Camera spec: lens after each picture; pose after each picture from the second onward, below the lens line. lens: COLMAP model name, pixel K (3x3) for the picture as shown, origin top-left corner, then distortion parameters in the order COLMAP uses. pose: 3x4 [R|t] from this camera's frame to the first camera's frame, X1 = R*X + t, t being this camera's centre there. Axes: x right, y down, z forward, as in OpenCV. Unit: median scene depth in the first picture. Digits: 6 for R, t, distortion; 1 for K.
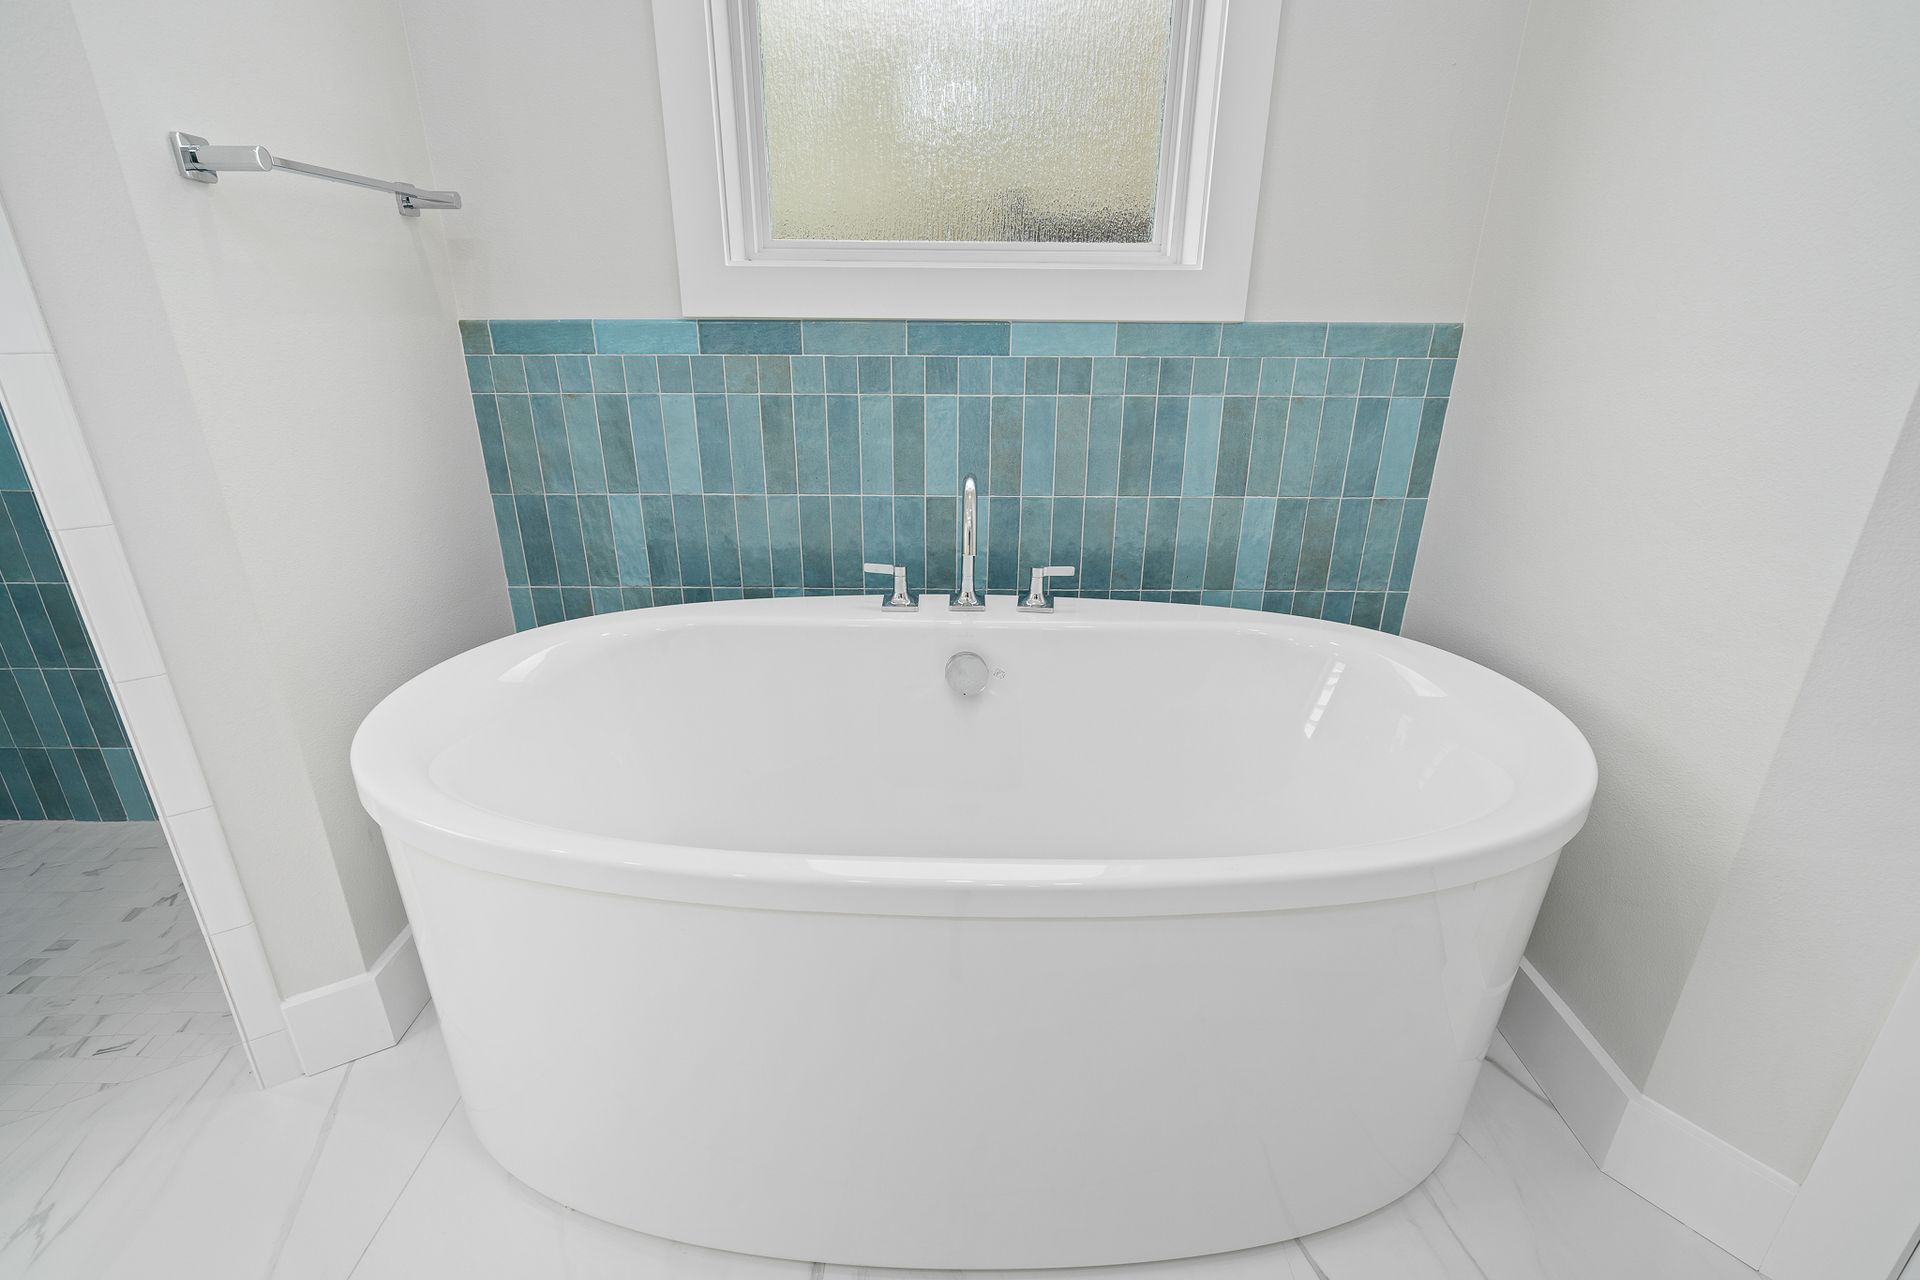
lens RADIAL K [[894.7, 0, 969.0], [0, 894.7, 644.5], [0, 0, 1]] dist [-0.001142, 0.000276]
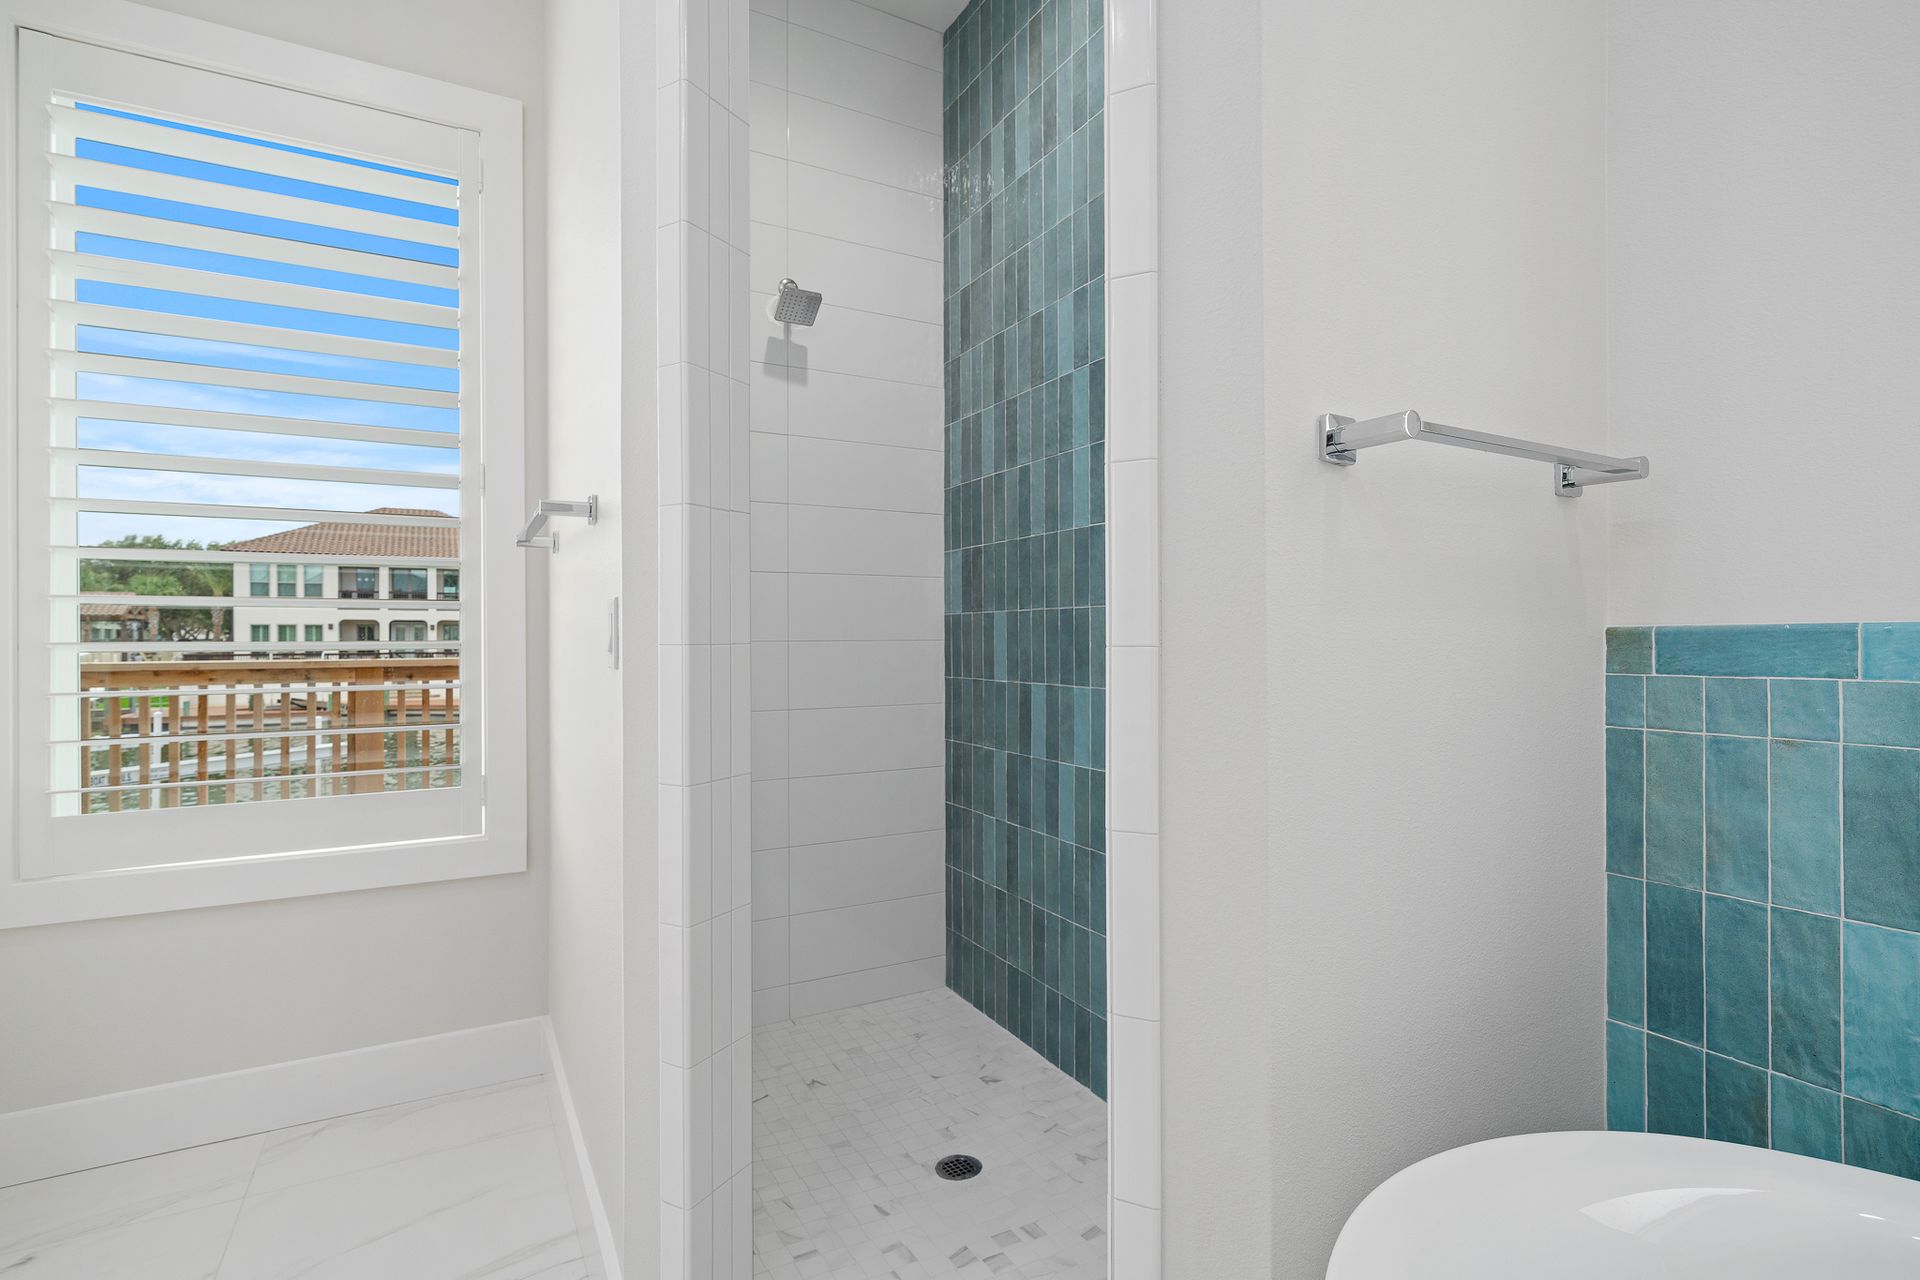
lens RADIAL K [[894.7, 0, 951.4], [0, 894.7, 636.9], [0, 0, 1]] dist [-0.001142, 0.000276]
pose [[0.479526, -0.008396, -0.877488, -0.184945], [-0.313308, 0.932410, -0.180137, -0.059588], [0.819691, 0.361304, 0.444484, 0.242967]]
